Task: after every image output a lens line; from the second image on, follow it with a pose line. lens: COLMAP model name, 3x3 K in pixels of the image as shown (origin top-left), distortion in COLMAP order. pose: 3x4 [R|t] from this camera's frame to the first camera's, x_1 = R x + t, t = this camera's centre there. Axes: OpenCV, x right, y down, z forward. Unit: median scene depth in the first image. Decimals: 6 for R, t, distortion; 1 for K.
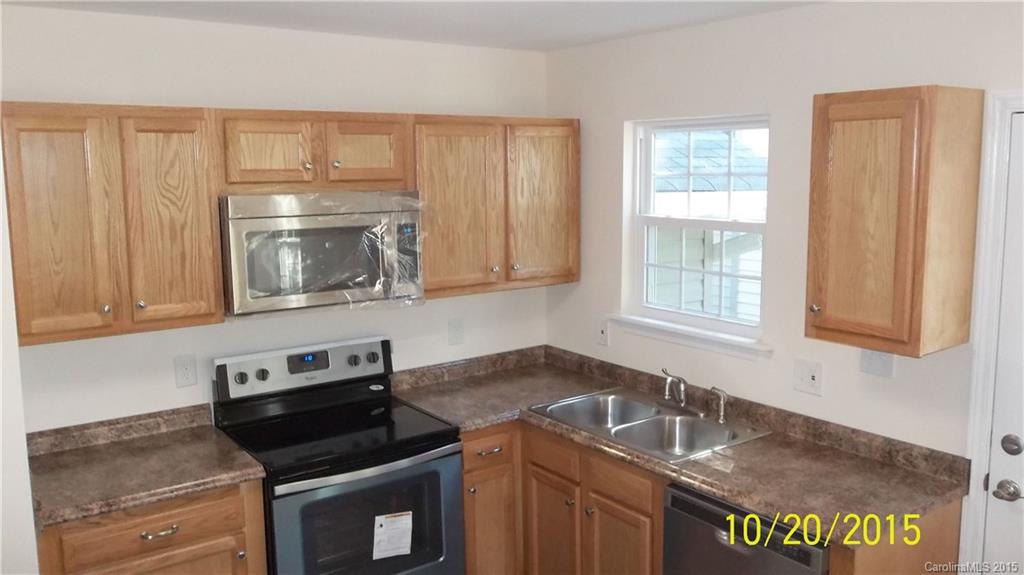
lens RADIAL K [[834.7, 0, 512.0], [0, 834.7, 287.5], [0, 0, 1]] dist [-0.047367, 0.064338]
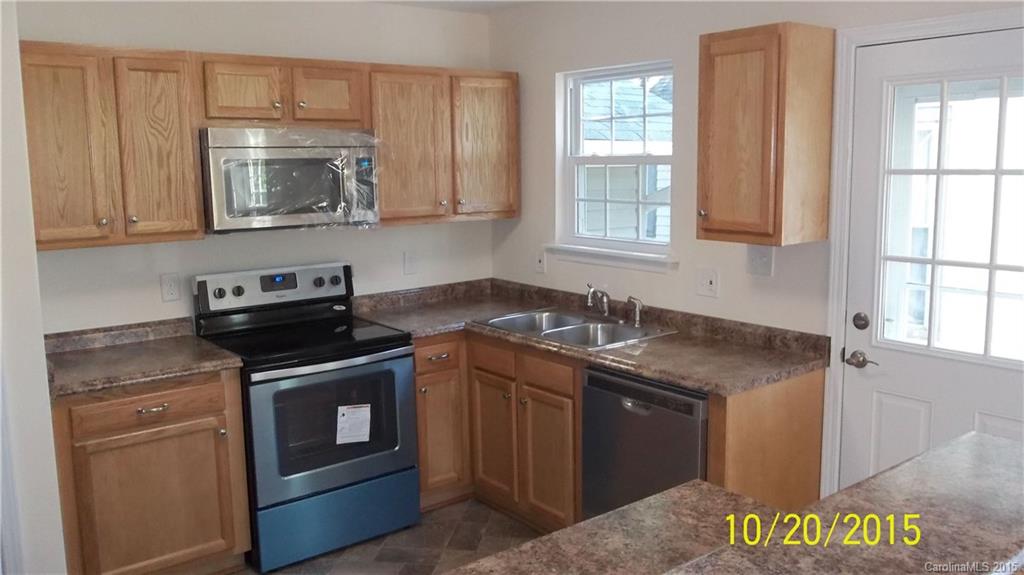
lens RADIAL K [[834.7, 0, 512.0], [0, 834.7, 287.5], [0, 0, 1]] dist [-0.047367, 0.064338]
pose [[0.999282, -0.008637, 0.036886, 0.035803], [0.008388, 0.999941, 0.006876, 0.101956], [-0.036943, -0.006561, 0.999296, -0.165152]]
